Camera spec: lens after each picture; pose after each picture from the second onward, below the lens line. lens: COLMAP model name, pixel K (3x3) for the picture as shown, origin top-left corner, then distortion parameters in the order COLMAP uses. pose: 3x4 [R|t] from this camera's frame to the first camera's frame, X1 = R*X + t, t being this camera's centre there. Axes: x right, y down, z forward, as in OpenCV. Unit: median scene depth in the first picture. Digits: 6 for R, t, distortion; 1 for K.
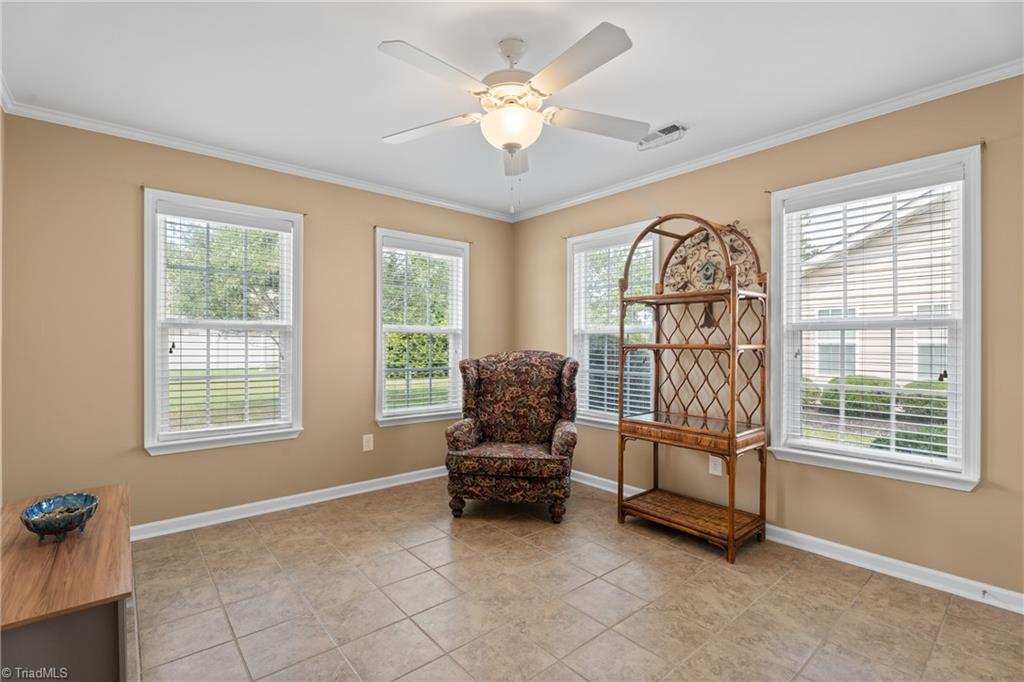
lens RADIAL K [[469.4, 0, 512.0], [0, 469.4, 341.0], [0, 0, 1]] dist [0.000482, 0.000022]
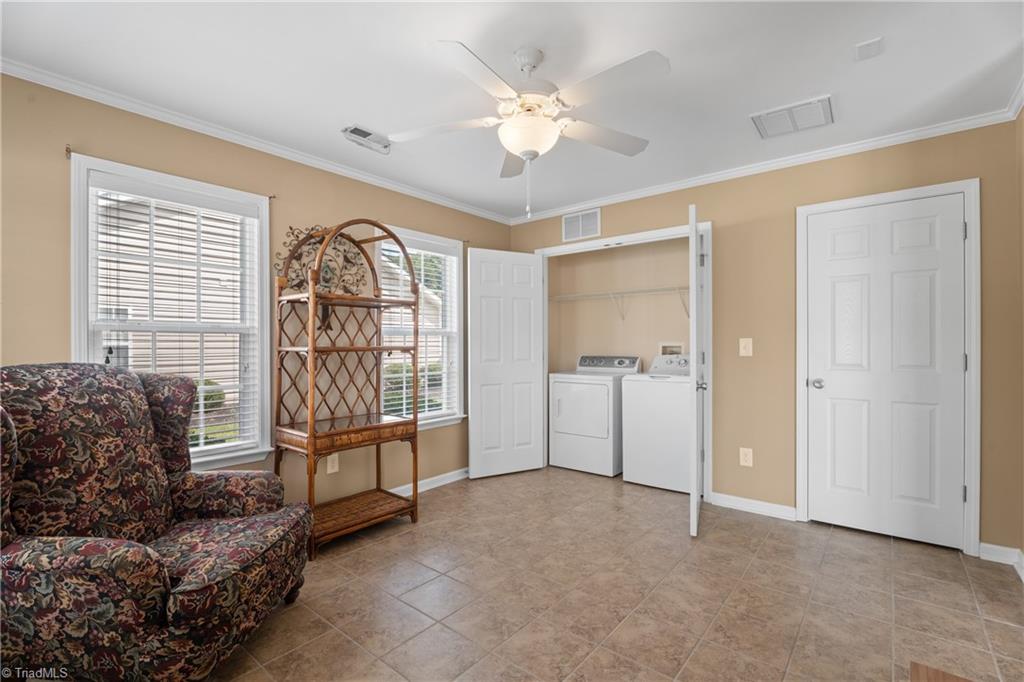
lens RADIAL K [[469.4, 0, 512.0], [0, 469.4, 341.0], [0, 0, 1]] dist [0.000482, 0.000022]
pose [[-0.176131, 0.004839, 0.984355, -0.680263], [-0.000100, 0.999988, -0.004934, -0.000174], [-0.984367, -0.000967, -0.176129, 0.824355]]
